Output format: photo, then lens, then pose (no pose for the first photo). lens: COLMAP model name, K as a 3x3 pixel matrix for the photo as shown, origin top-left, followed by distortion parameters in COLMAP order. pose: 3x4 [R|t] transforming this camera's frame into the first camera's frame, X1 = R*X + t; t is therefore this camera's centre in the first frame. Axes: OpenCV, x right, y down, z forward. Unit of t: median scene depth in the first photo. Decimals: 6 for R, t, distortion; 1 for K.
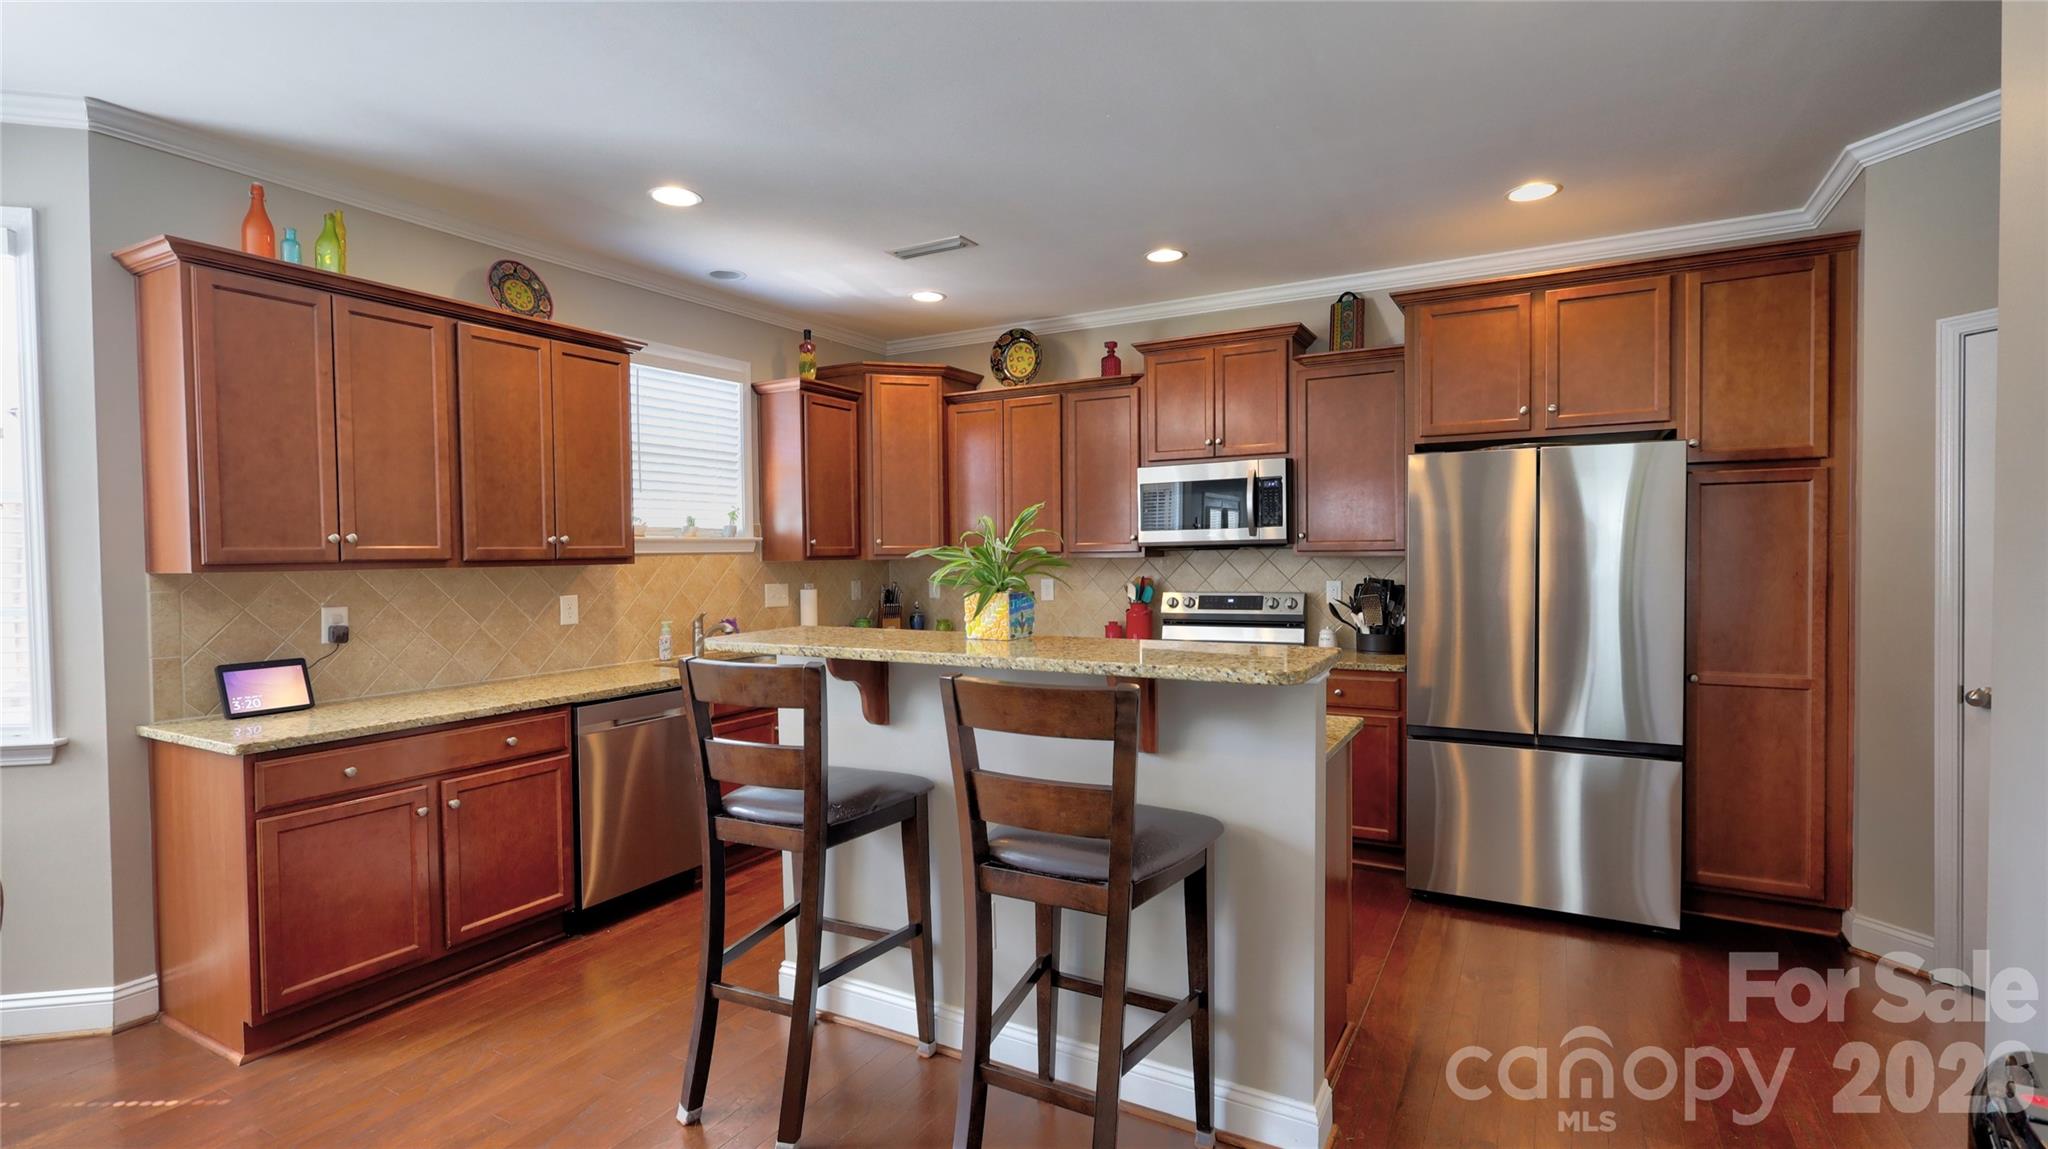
lens RADIAL K [[950.3, 0, 1023.3], [0, 950.3, 580.0], [0, 0, 1]] dist [-0.003032, 0.004180]
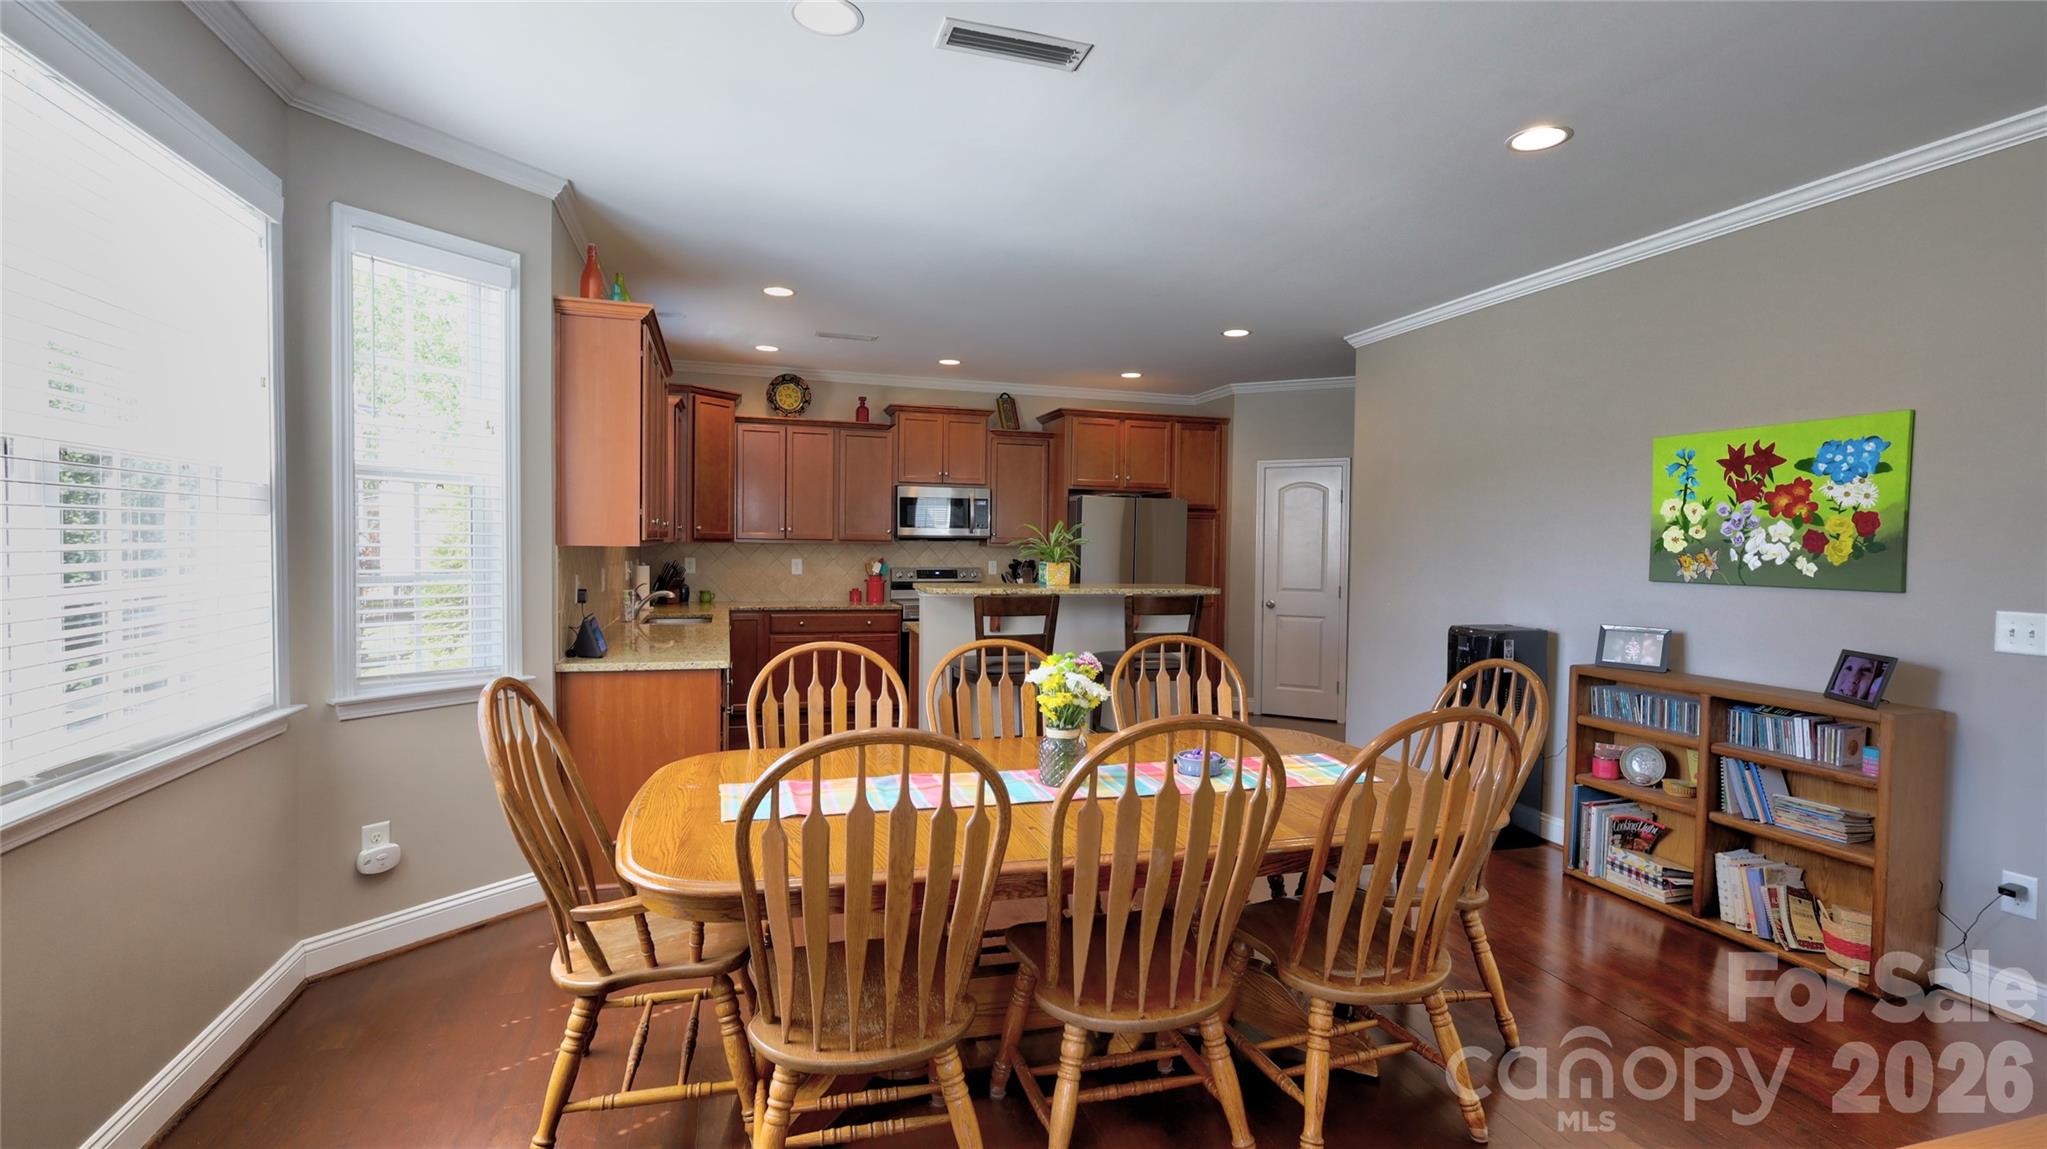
lens RADIAL K [[949.8, 0, 1030.3], [0, 949.8, 576.0], [0, 0, 1]] dist [-0.003032, 0.004180]
pose [[0.679701, -0.006453, 0.733461, -1.071182], [-0.000342, 0.999958, 0.009114, 0.015137], [-0.733489, -0.006445, 0.679670, -0.243490]]
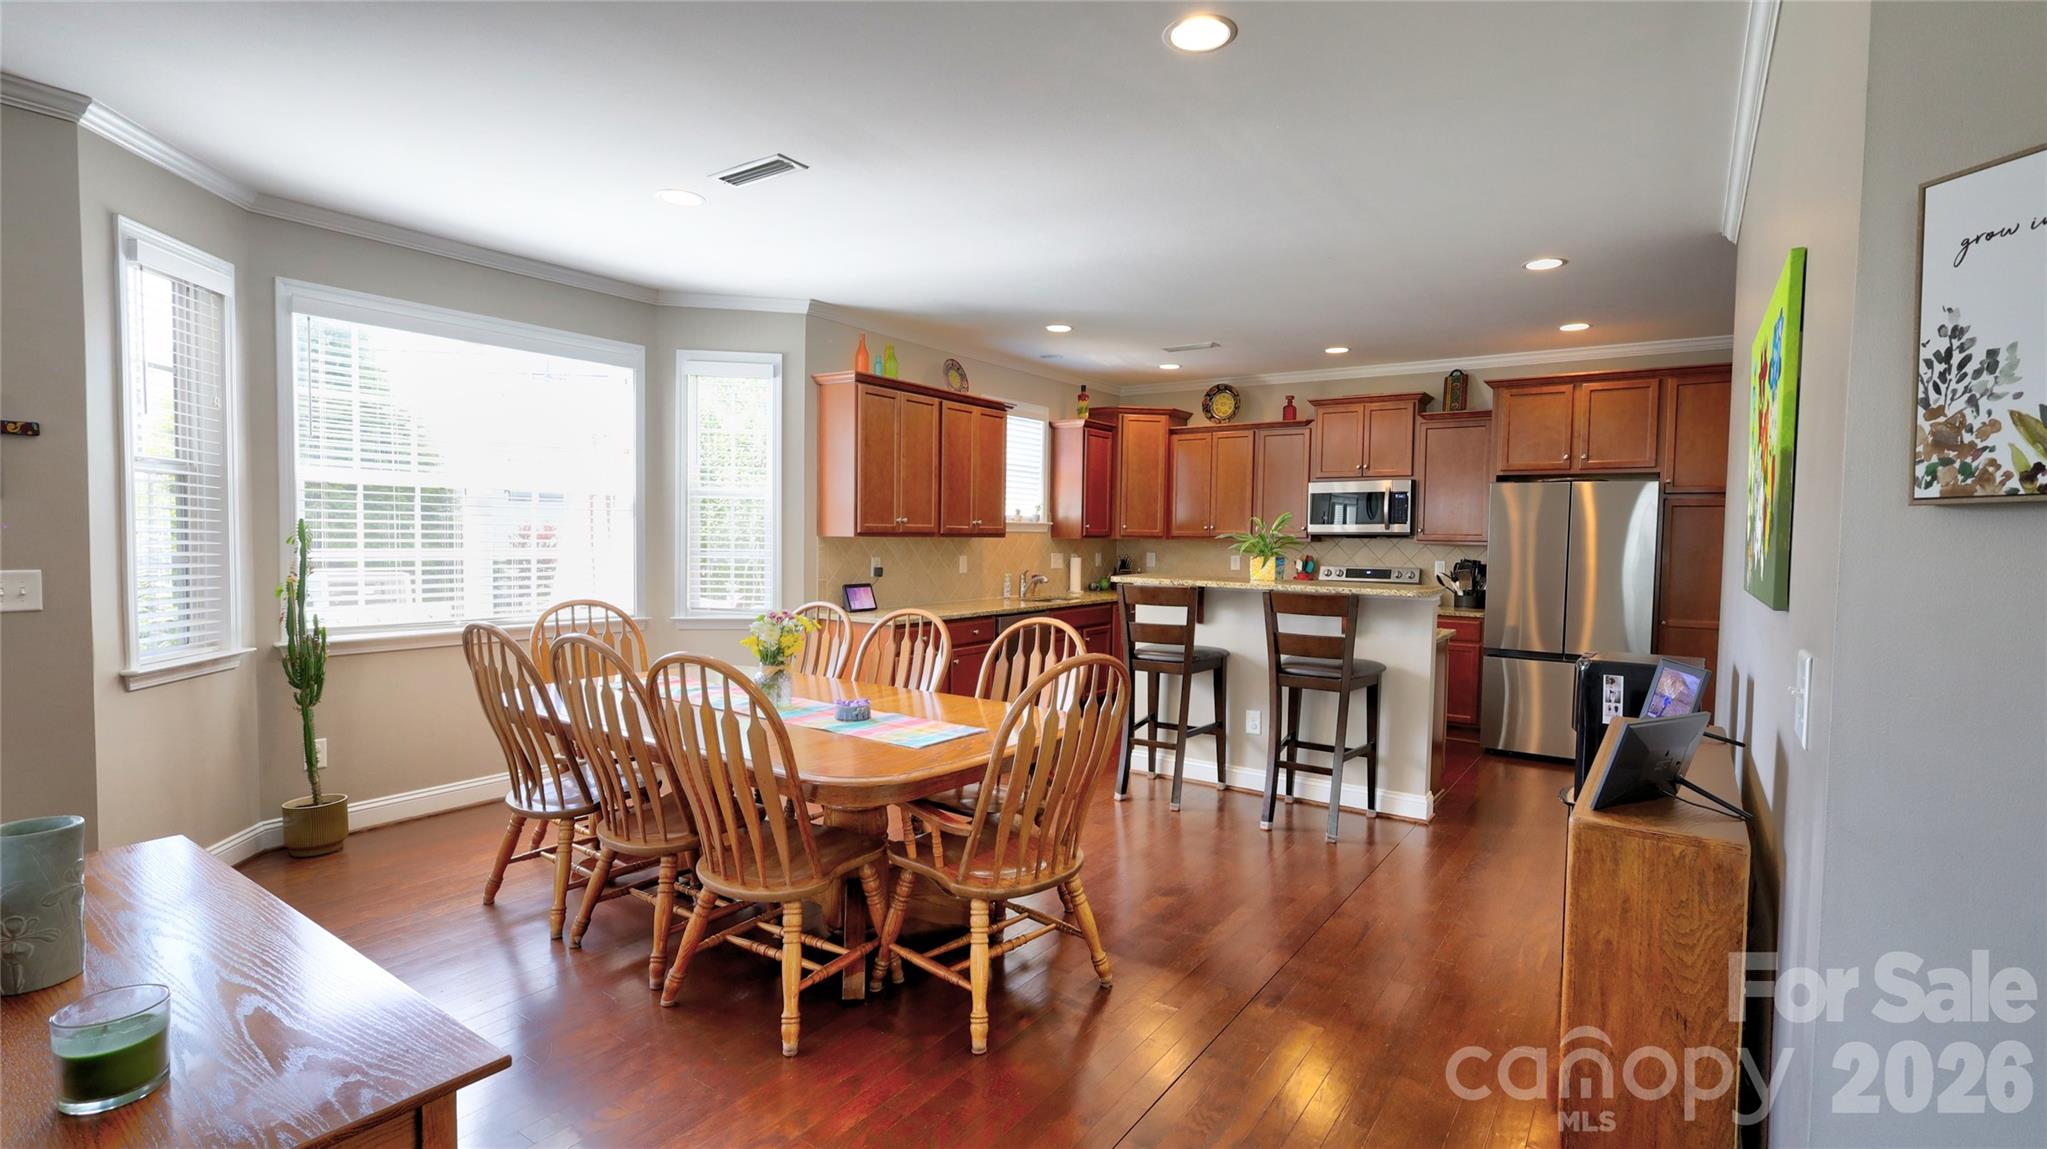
lens RADIAL K [[949.8, 0, 1023.3], [0, 949.8, 580.4], [0, 0, 1]] dist [-0.003032, 0.004180]
pose [[0.995479, 0.029604, -0.090249, -0.239433], [-0.027895, 0.999408, 0.020138, 0.024786], [0.090791, -0.017530, 0.995716, -0.689639]]
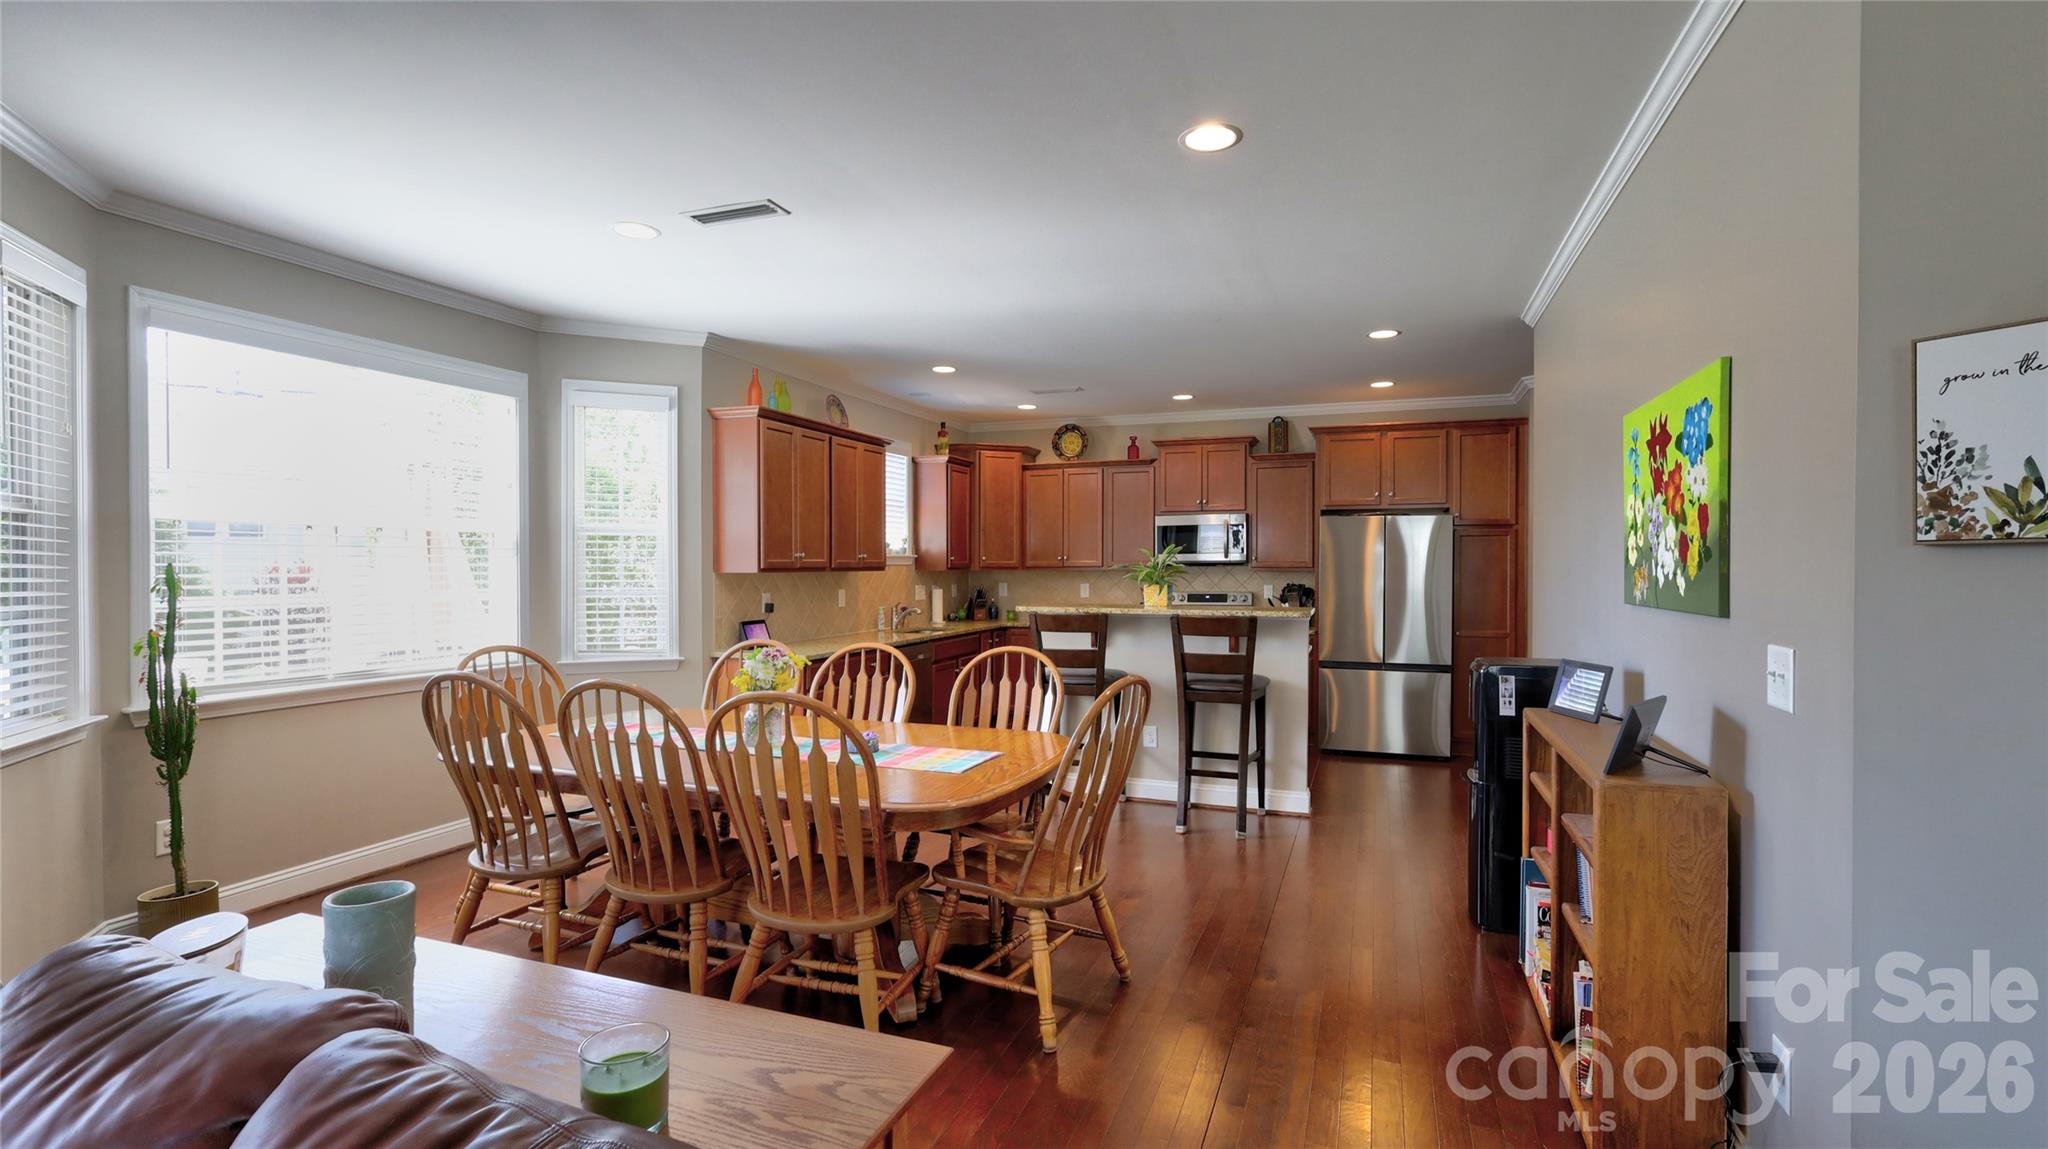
lens RADIAL K [[950.3, 0, 1024.3], [0, 950.3, 579.8], [0, 0, 1]] dist [-0.003032, 0.004180]
pose [[0.987568, 0.008181, 0.156981, -0.455331], [-0.005725, 0.999854, -0.016085, 0.025937], [-0.157090, 0.014986, 0.987471, -0.745119]]
